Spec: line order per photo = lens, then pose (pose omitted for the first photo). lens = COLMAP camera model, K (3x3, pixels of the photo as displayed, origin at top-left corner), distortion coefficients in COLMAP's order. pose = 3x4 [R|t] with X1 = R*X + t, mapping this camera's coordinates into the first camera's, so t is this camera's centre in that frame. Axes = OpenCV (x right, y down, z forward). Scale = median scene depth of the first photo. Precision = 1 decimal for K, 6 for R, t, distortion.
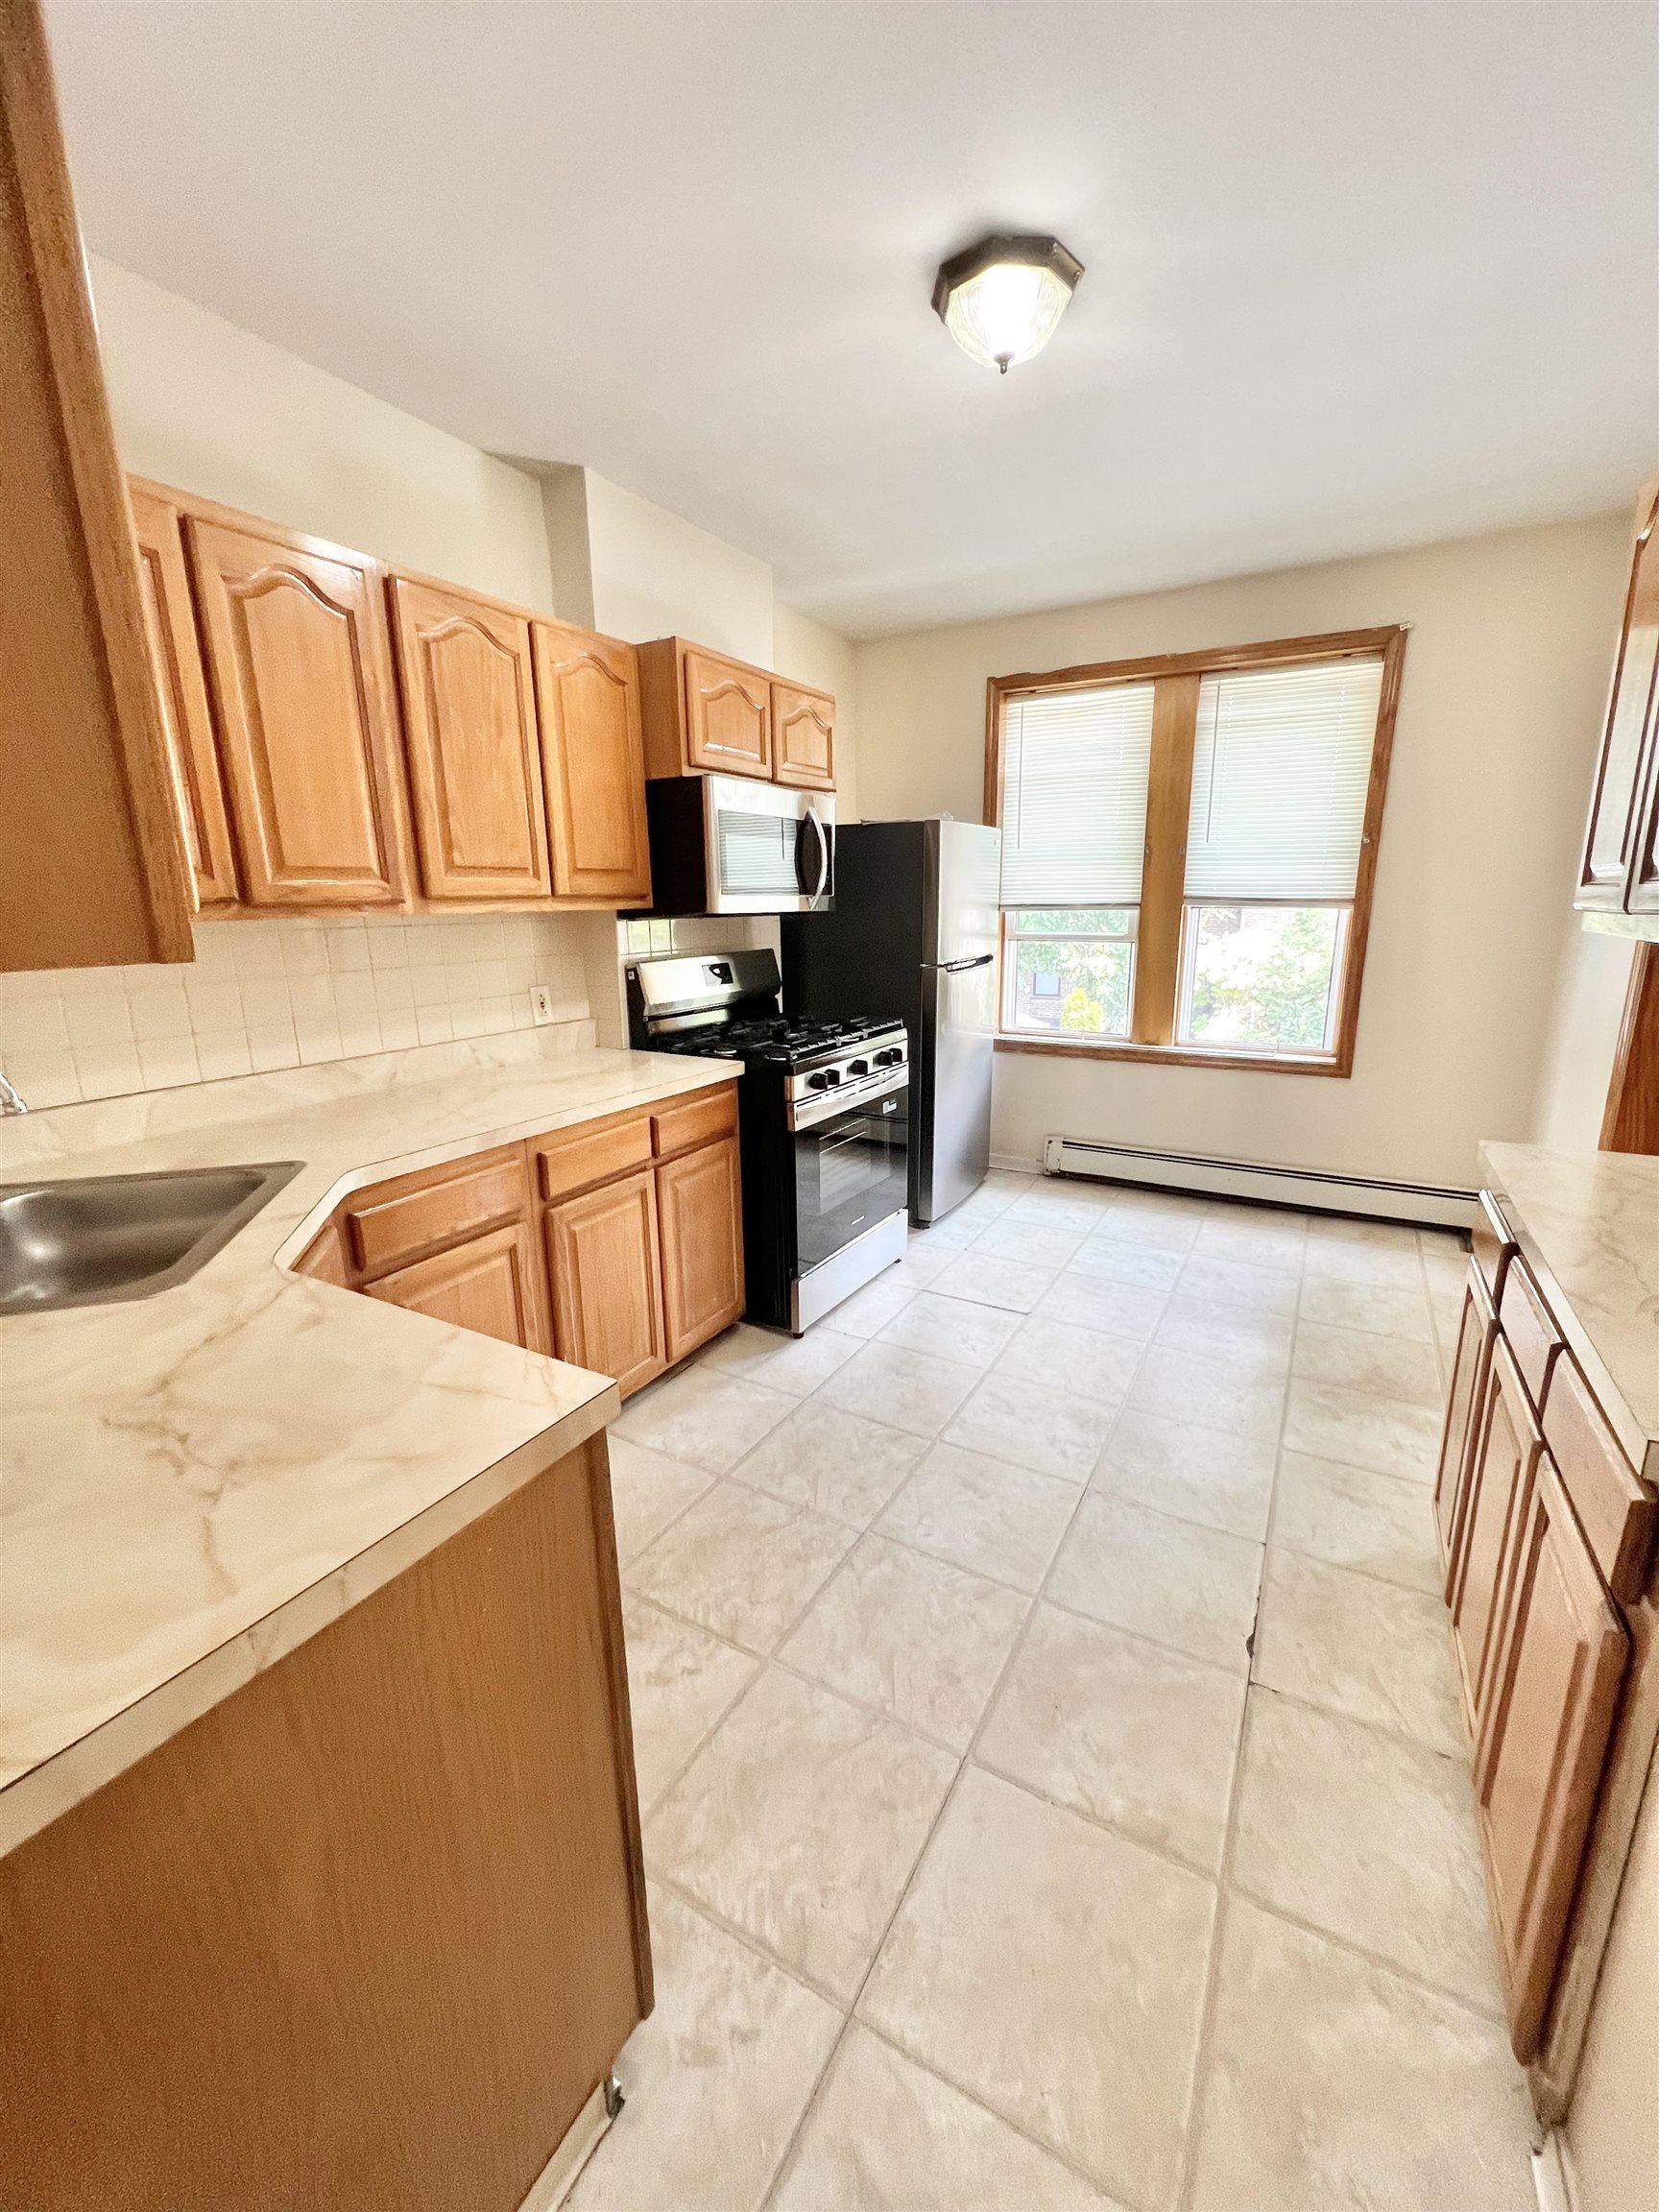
lens RADIAL K [[880.0, 0, 842.8], [0, 880.0, 1105.4], [0, 0, 1]] dist [-0.002192, -0.000130]
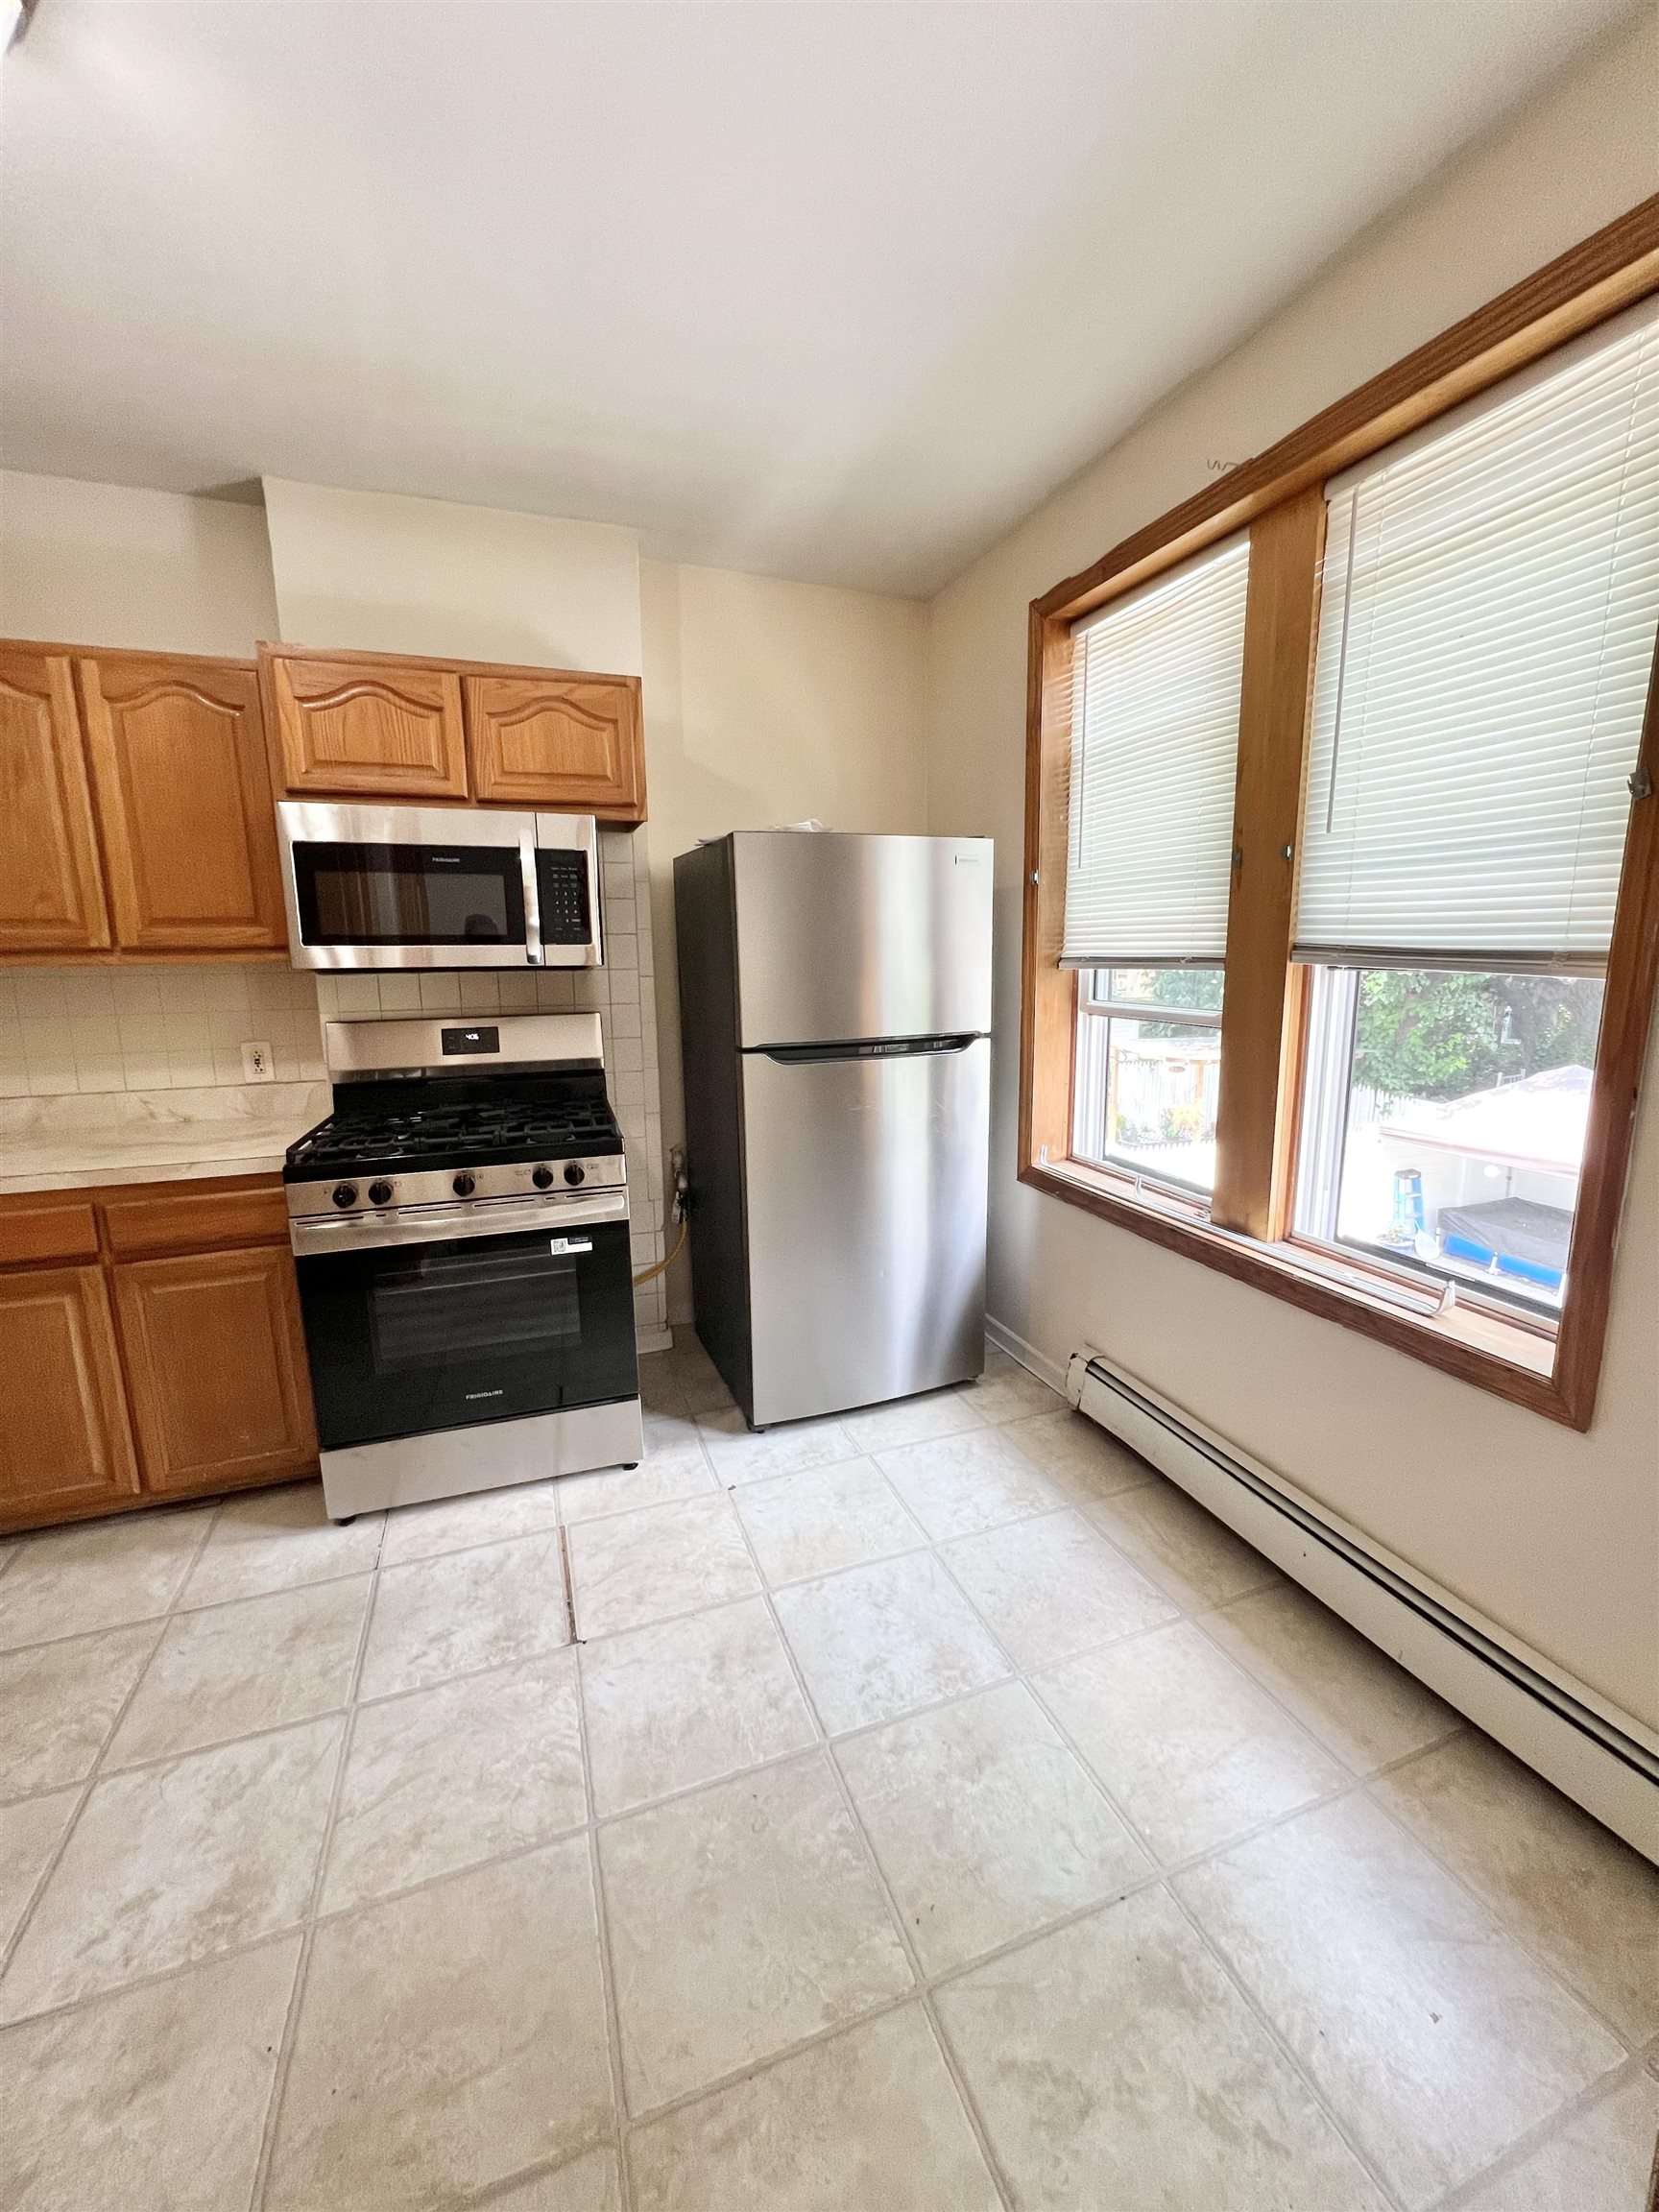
lens RADIAL K [[880.0, 0, 842.8], [0, 880.0, 1105.4], [0, 0, 1]] dist [-0.002192, -0.000130]
pose [[0.765153, 0.114847, -0.633522, 0.597293], [-0.146359, 0.989228, 0.002562, -0.131526], [0.626992, 0.090761, 0.773720, 0.542546]]
